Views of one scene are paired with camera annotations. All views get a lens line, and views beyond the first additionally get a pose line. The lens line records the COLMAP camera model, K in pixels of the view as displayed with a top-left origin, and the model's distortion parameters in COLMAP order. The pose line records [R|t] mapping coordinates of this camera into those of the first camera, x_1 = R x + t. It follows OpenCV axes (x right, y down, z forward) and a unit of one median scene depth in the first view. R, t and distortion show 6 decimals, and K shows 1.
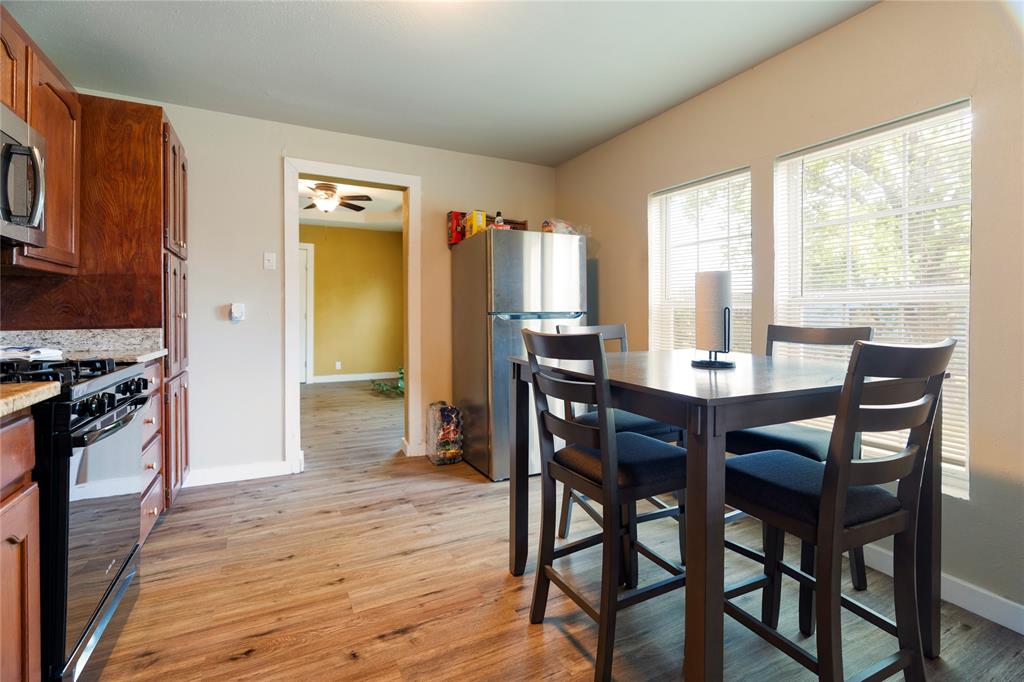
lens RADIAL K [[471.6, 0, 502.6], [0, 471.6, 301.6], [0, 0, 1]] dist [-0.002636, 0.000867]
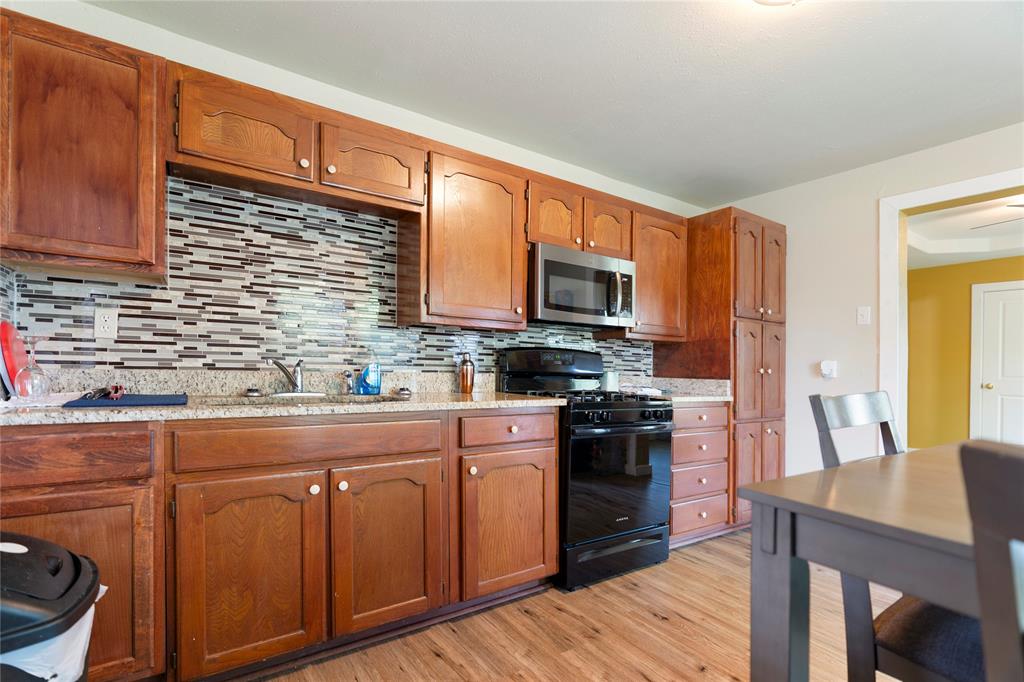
lens RADIAL K [[471.6, 0, 508.5], [0, 471.6, 359.5], [0, 0, 1]] dist [-0.002636, 0.000867]
pose [[0.122054, -0.011511, -0.992457, 0.542467], [0.001655, 0.999934, -0.011394, 0.016891], [0.992522, -0.000252, 0.122065, 0.288176]]
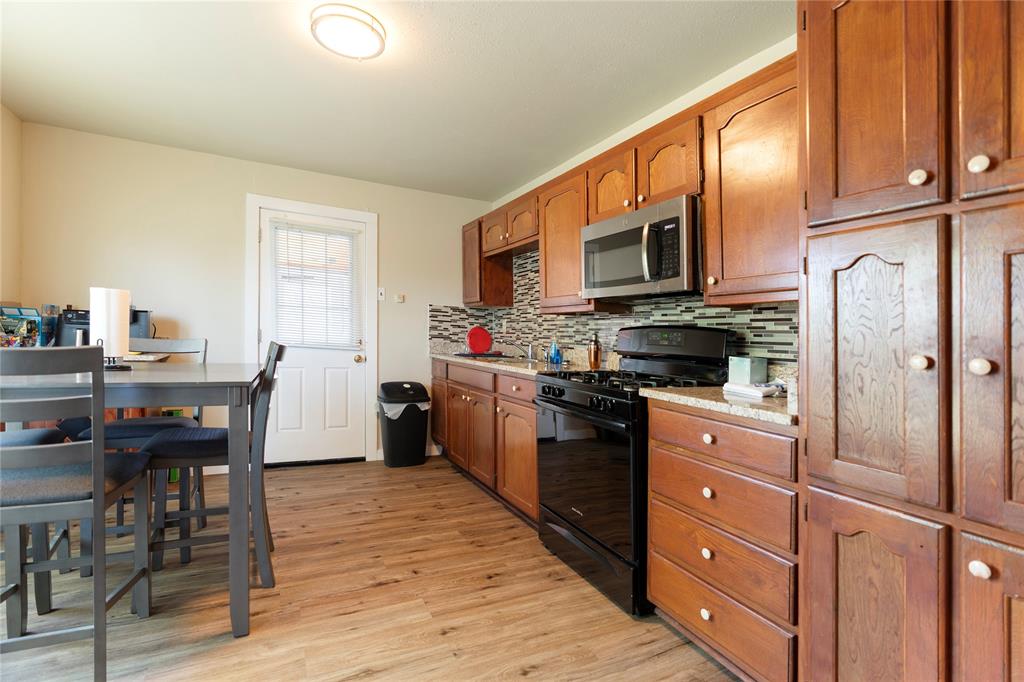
lens RADIAL K [[471.6, 0, 510.5], [0, 471.6, 350.2], [0, 0, 1]] dist [-0.002636, 0.000867]
pose [[-0.999350, -0.033992, -0.012023, -0.408898], [-0.034081, 0.999392, 0.007321, 0.033479], [0.011767, 0.007726, -0.999901, 1.765689]]
